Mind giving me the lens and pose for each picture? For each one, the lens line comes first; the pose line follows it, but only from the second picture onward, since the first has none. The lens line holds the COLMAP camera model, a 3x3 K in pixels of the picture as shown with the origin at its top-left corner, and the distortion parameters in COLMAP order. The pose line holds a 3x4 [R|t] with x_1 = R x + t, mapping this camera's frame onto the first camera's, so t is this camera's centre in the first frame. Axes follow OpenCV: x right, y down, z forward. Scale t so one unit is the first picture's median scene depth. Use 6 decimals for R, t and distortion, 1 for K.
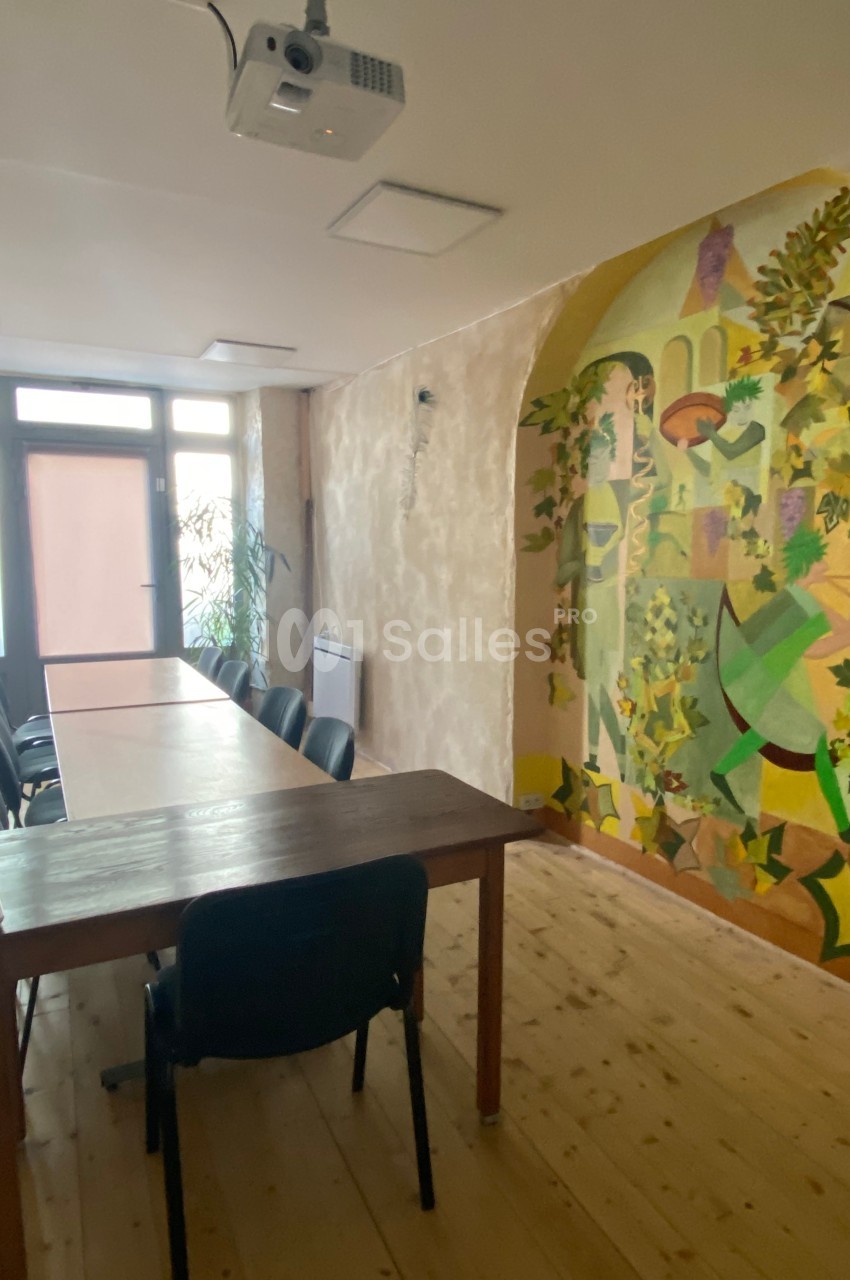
lens RADIAL K [[792.8, 0, 422.4], [0, 792.8, 651.5], [0, 0, 1]] dist [0.041787, -0.002374]
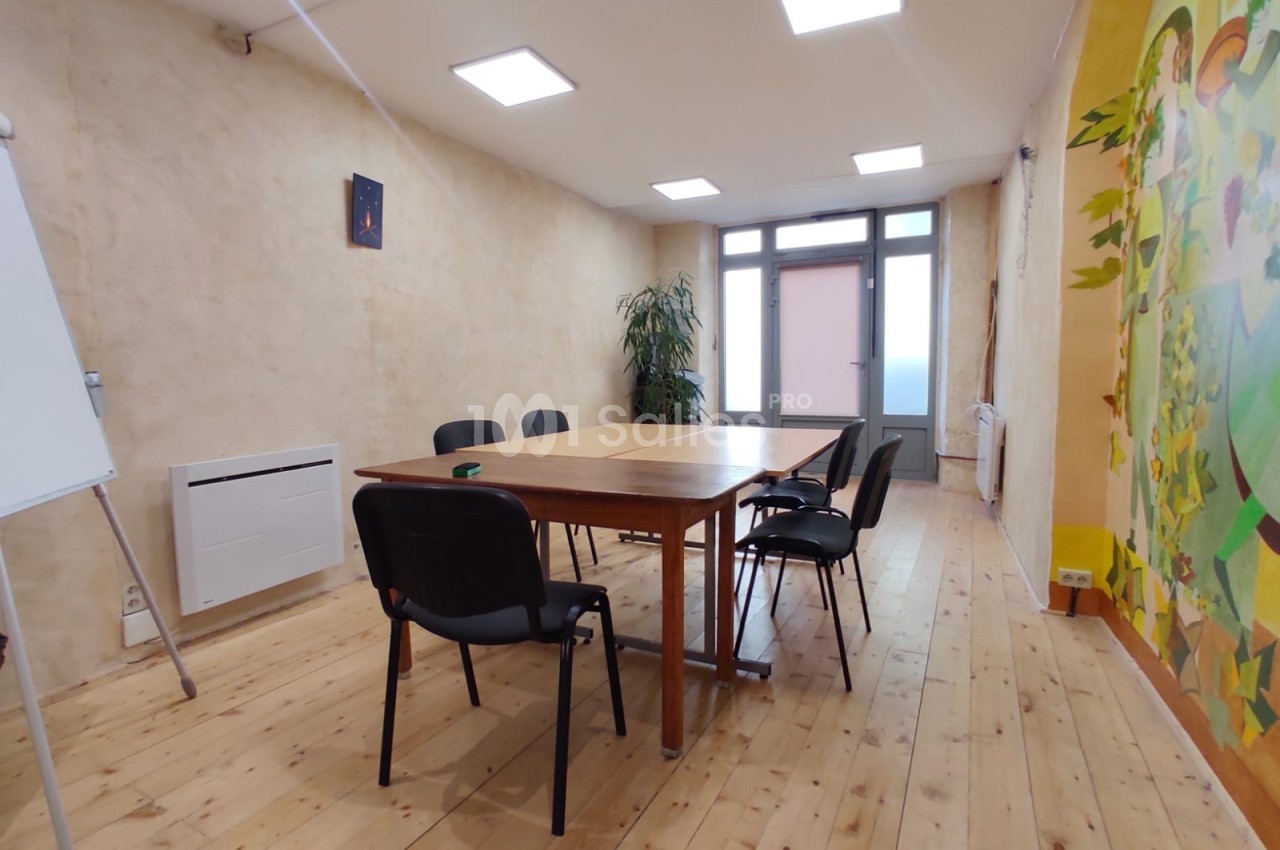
lens RADIAL K [[611.7, 0, 640.0], [0, 611.7, 425.0], [0, 0, 1]] dist [-0.001891, 0.000980]
pose [[0.611897, 0.062223, -0.788486, 0.451363], [-0.089099, 0.995978, 0.009453, 0.072679], [0.785903, 0.064469, 0.614980, 0.256842]]
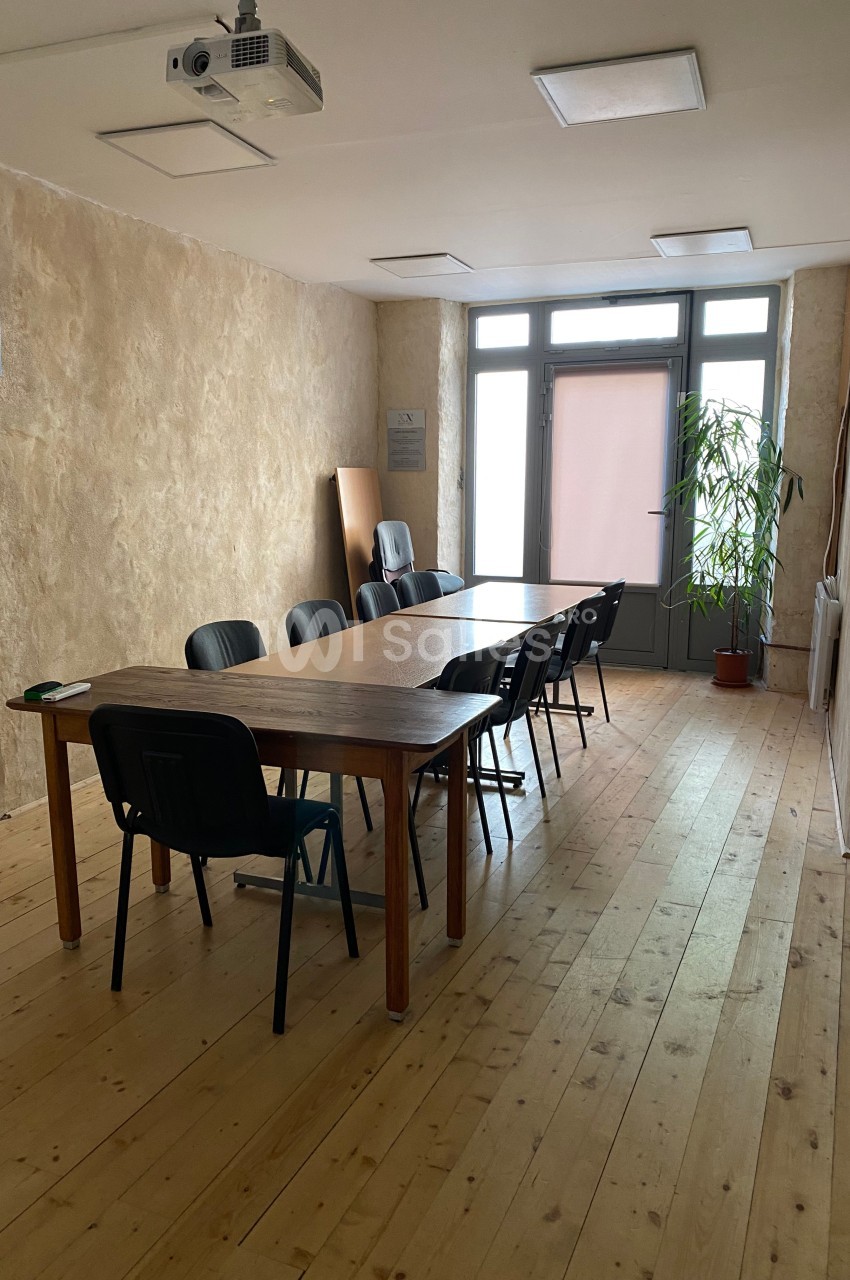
lens RADIAL K [[957.3, 0, 426.4], [0, 957.3, 644.3], [0, 0, 1]] dist [0.083532, 0.001077]
pose [[0.675926, 0.128083, -0.725754, 0.602061], [-0.097969, 0.991658, 0.083768, -0.002049], [0.730429, 0.014480, 0.682835, 0.103749]]
